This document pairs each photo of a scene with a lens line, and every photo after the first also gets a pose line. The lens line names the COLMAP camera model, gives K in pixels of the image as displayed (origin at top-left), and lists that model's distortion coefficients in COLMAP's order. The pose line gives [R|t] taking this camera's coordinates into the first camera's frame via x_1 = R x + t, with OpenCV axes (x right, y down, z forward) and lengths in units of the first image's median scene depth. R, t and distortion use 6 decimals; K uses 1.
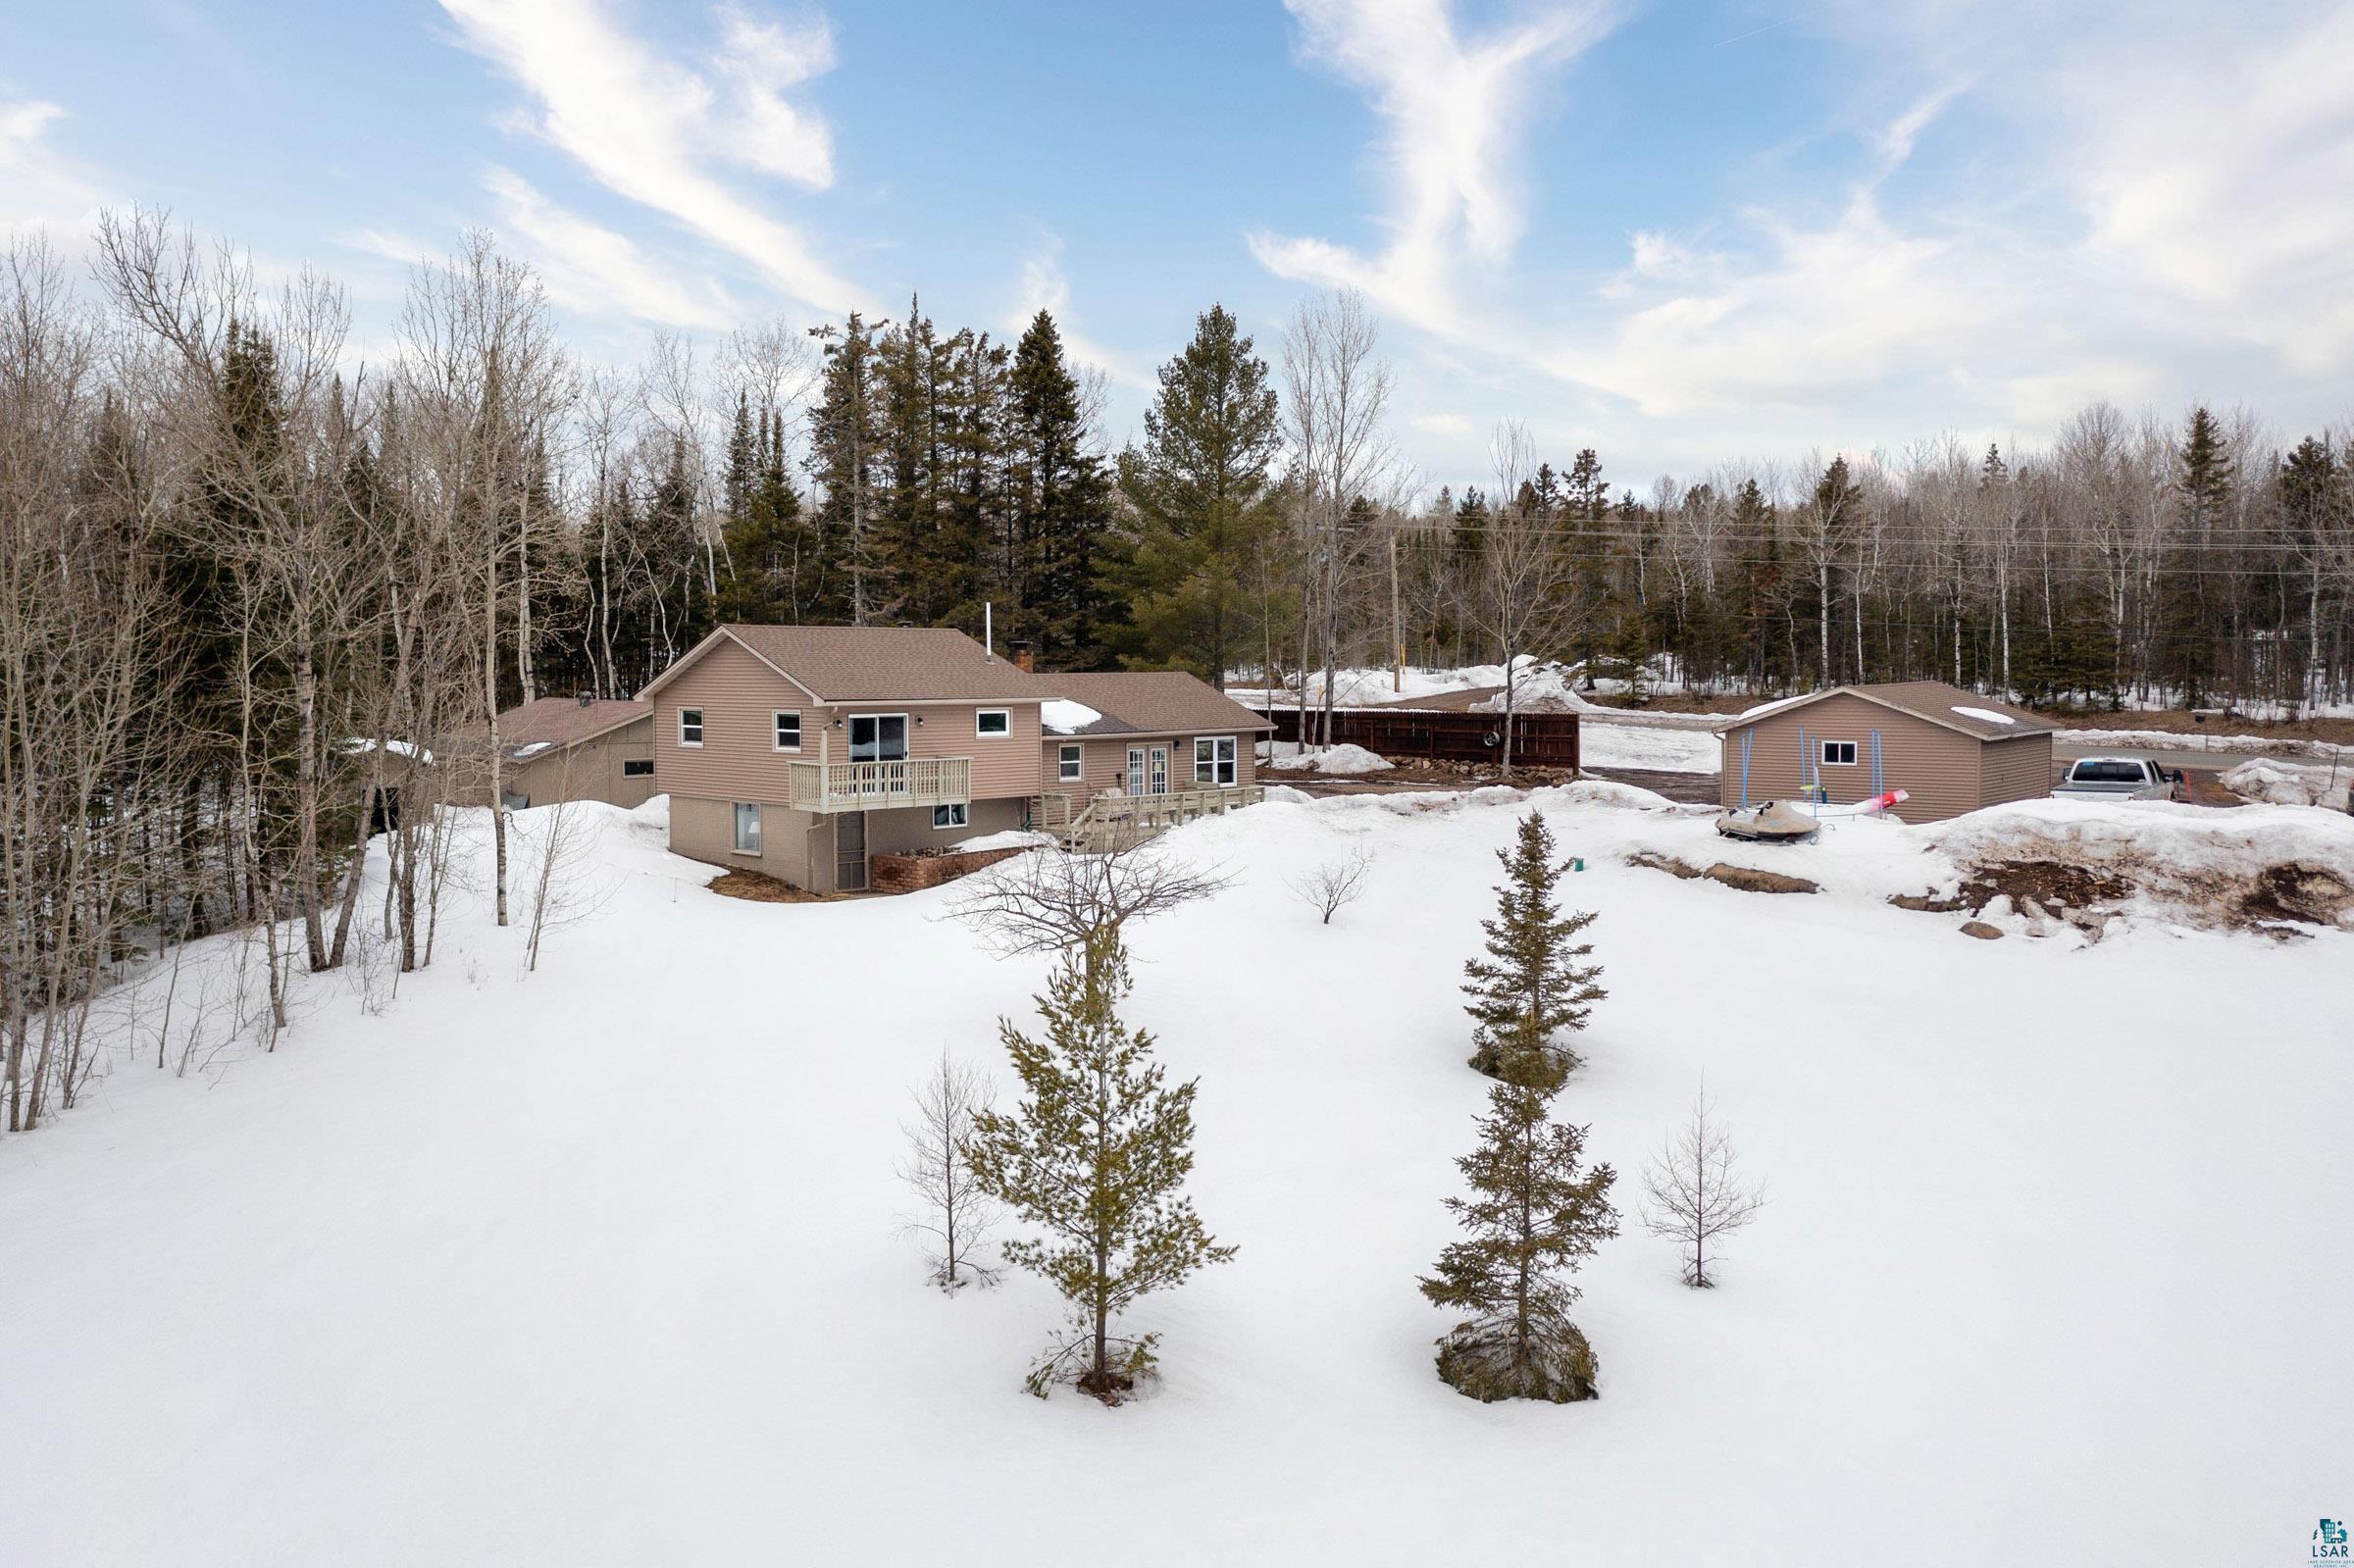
lens RADIAL K [[1872.0, 0, 1177.0], [0, 1872.0, 784.0], [0, 0, 1]] dist [-0.003968, -0.001585]
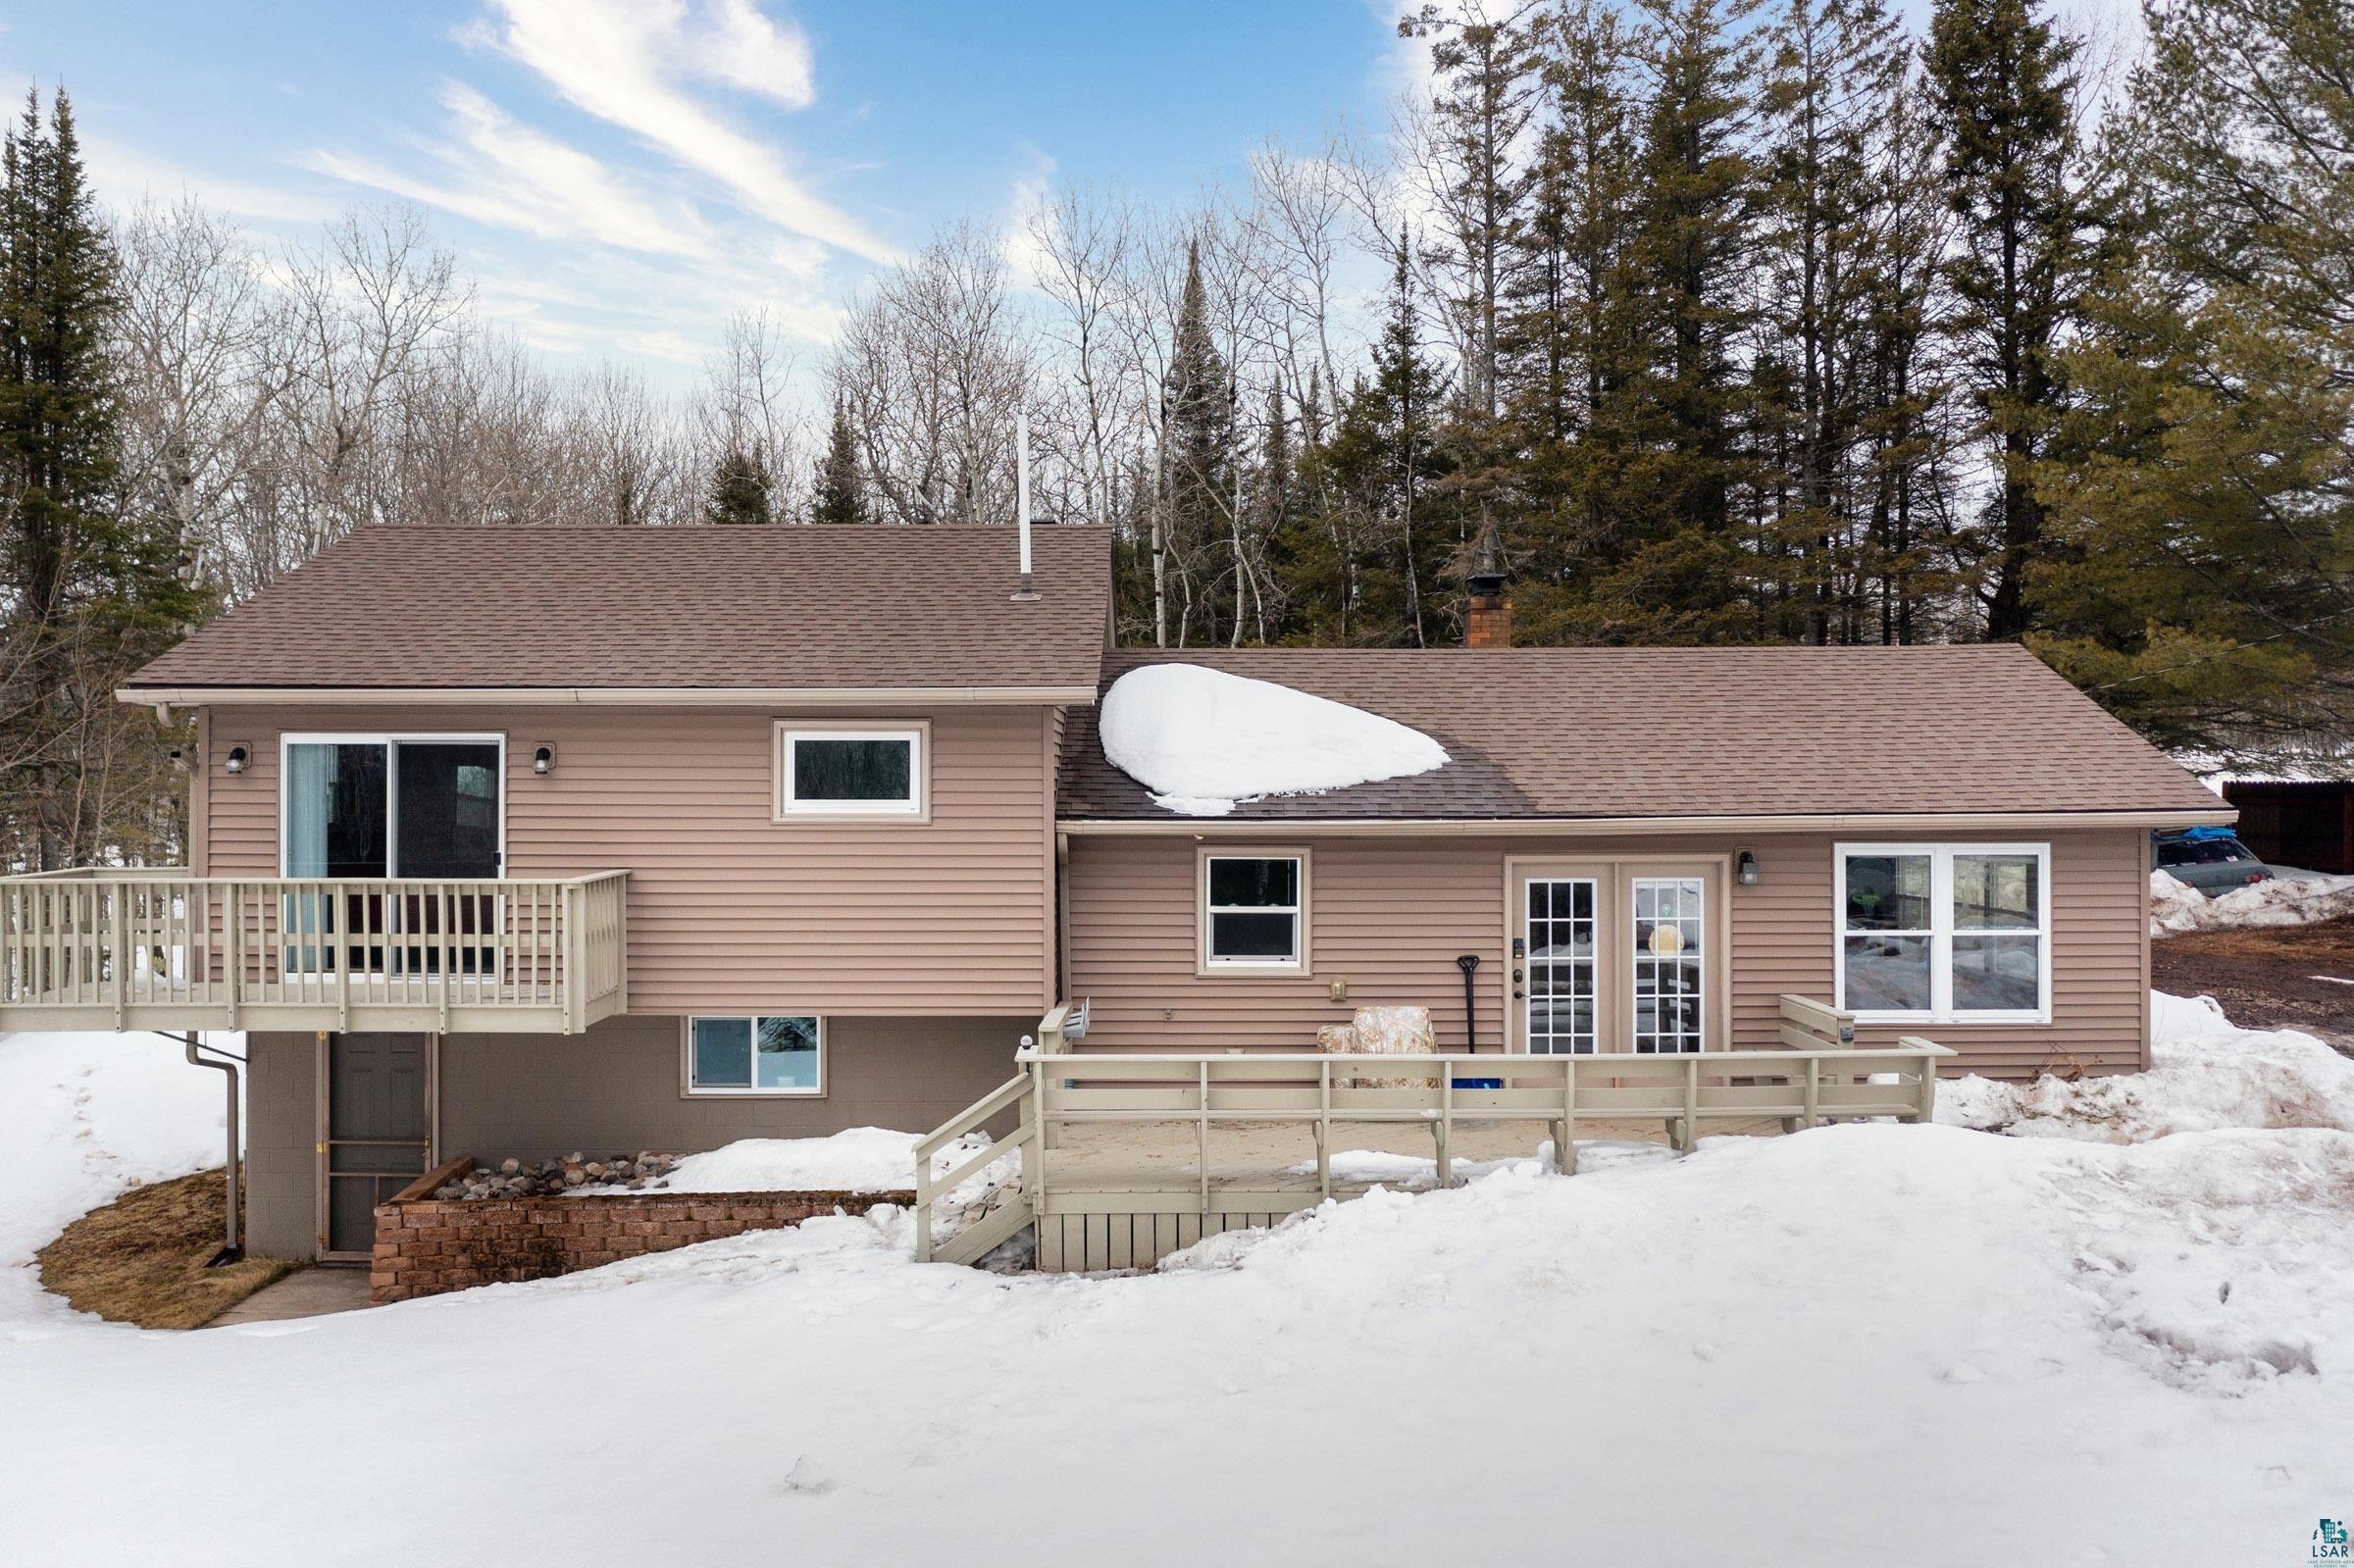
lens RADIAL K [[1869.0, 0, 1177.0], [0, 1869.0, 784.0], [0, 0, 1]] dist [-0.003146, -0.006339]
pose [[0.701372, 0.001743, -0.712793, 0.168582], [-0.044503, 0.998153, -0.041349, -0.021242], [0.711404, 0.060722, 0.700155, 0.869596]]
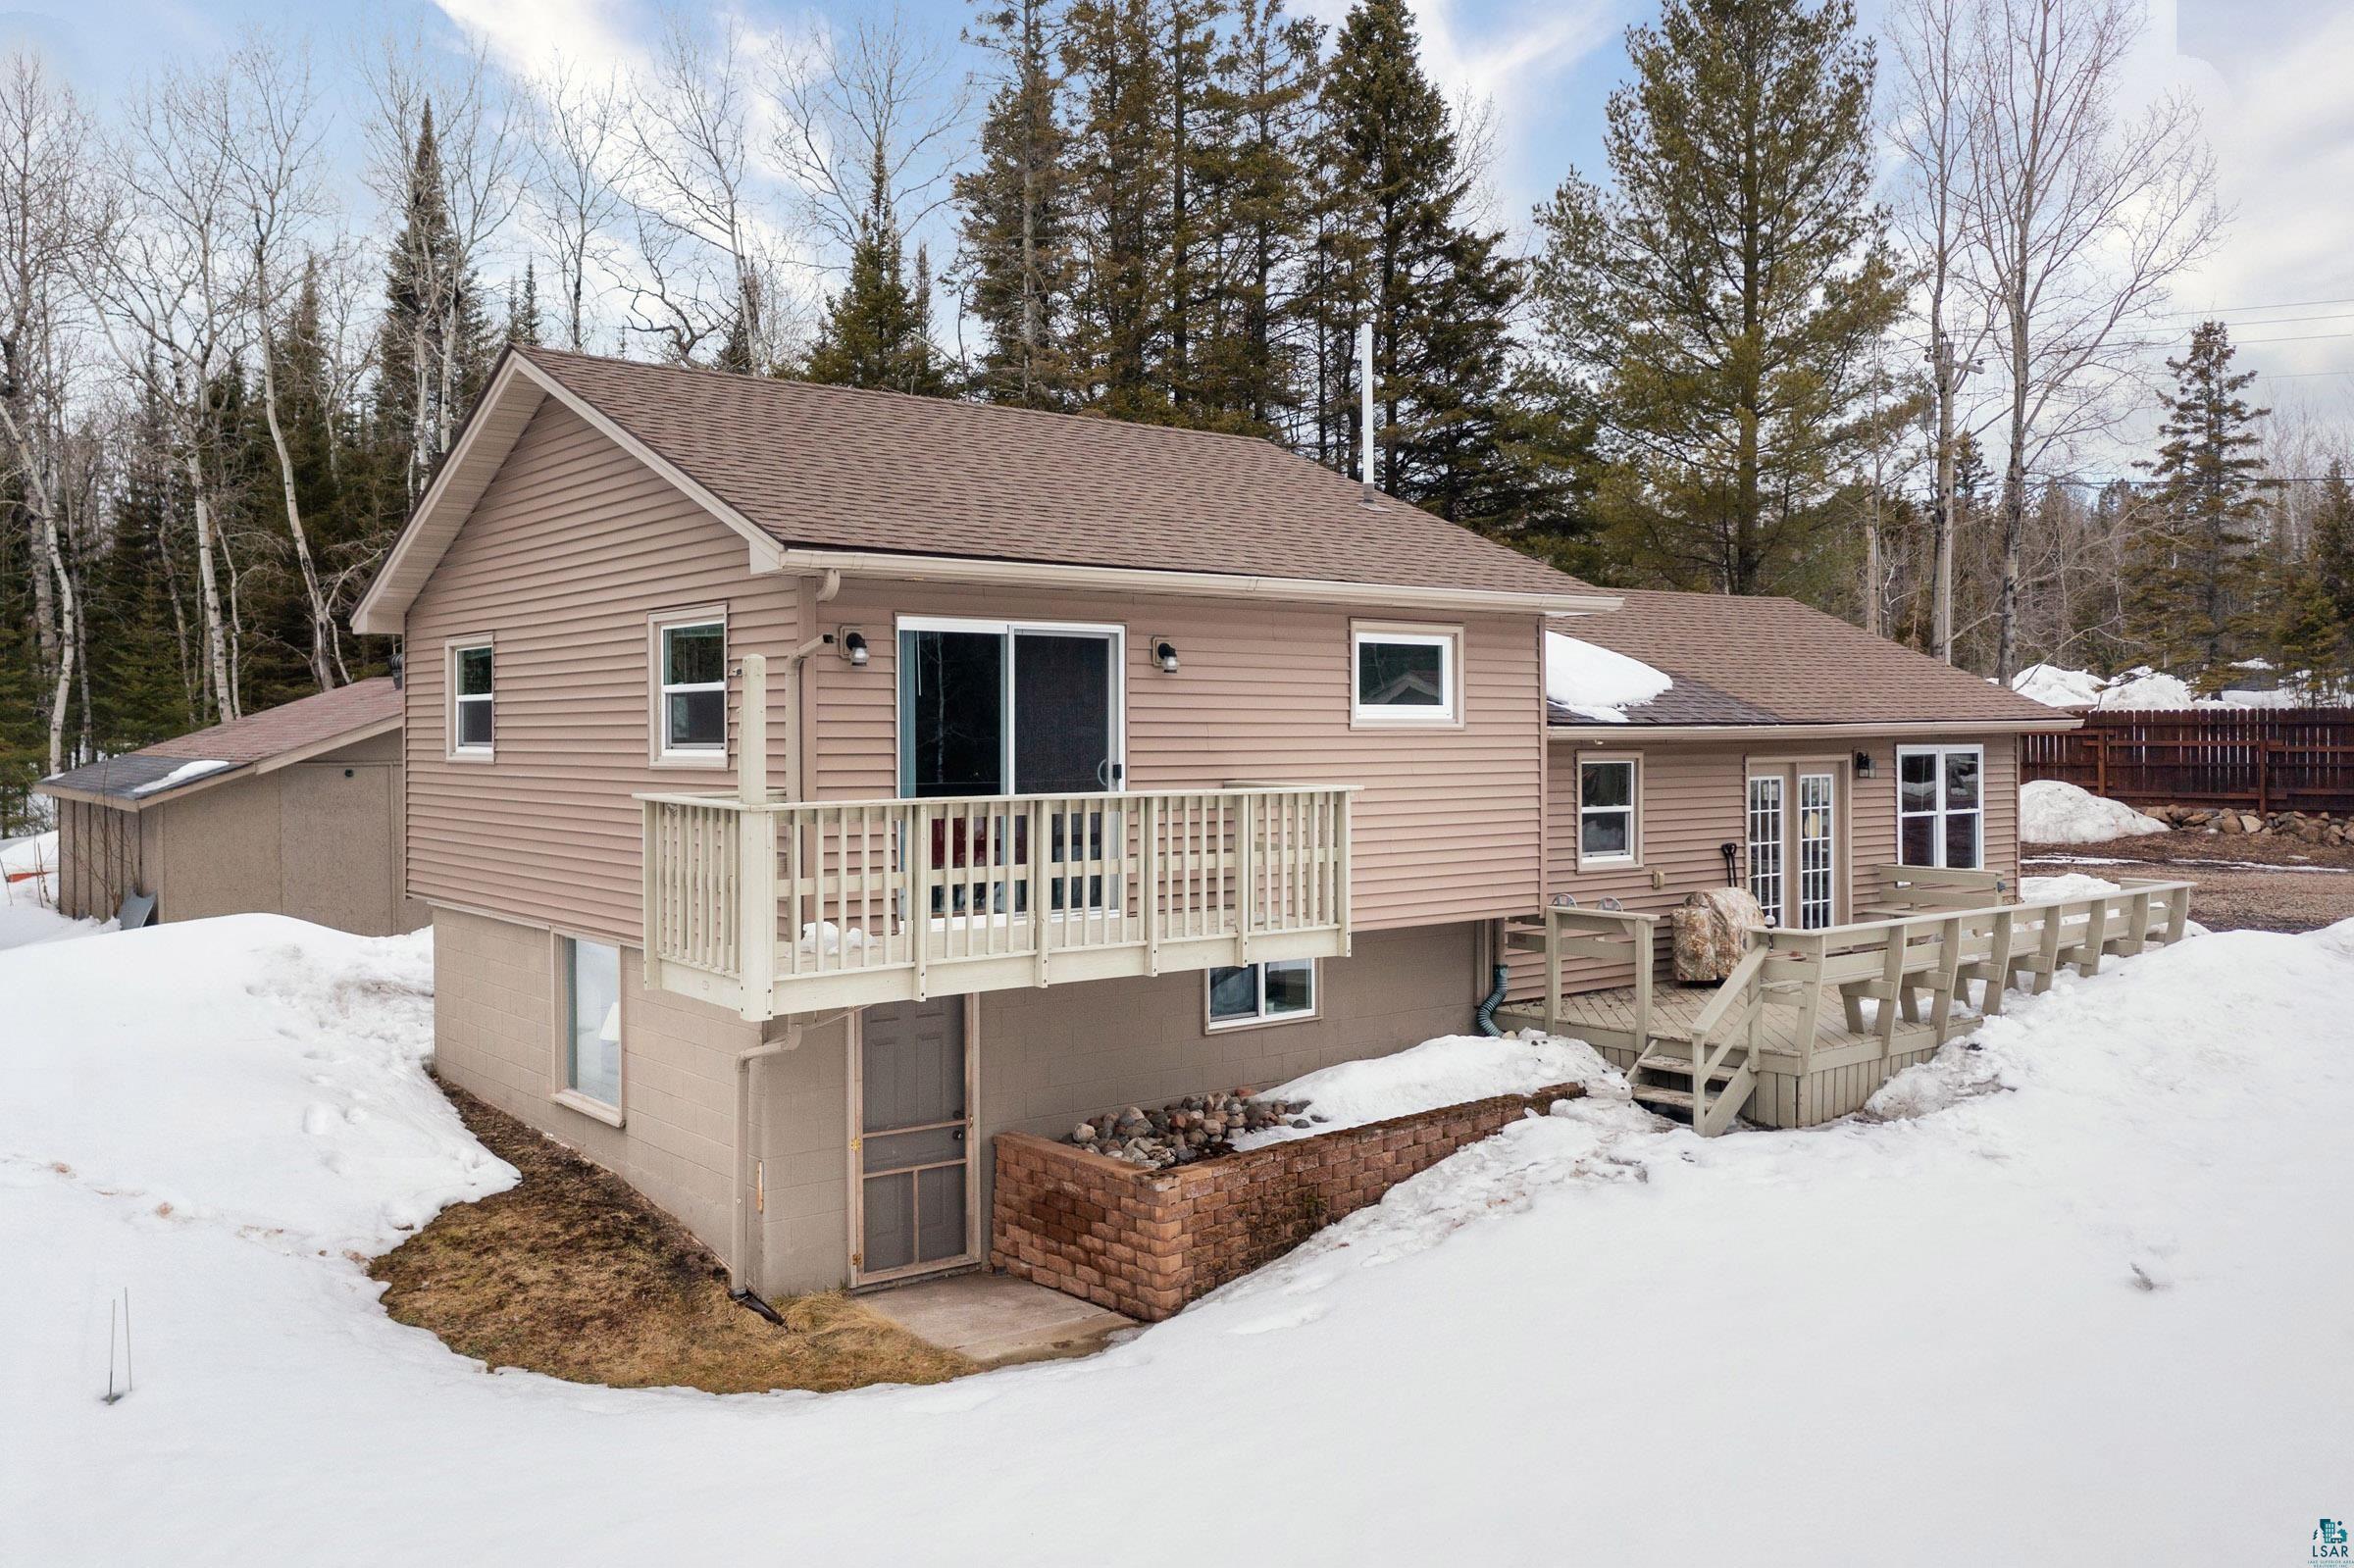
lens RADIAL K [[1877.7, 0, 1177.0], [0, 1877.7, 784.0], [0, 0, 1]] dist [-0.000349, -0.006229]
pose [[0.992933, 0.000068, -0.118679, -0.104194], [-0.004127, 0.999415, -0.033954, -0.005074], [0.118607, 0.034203, 0.992352, 0.737306]]
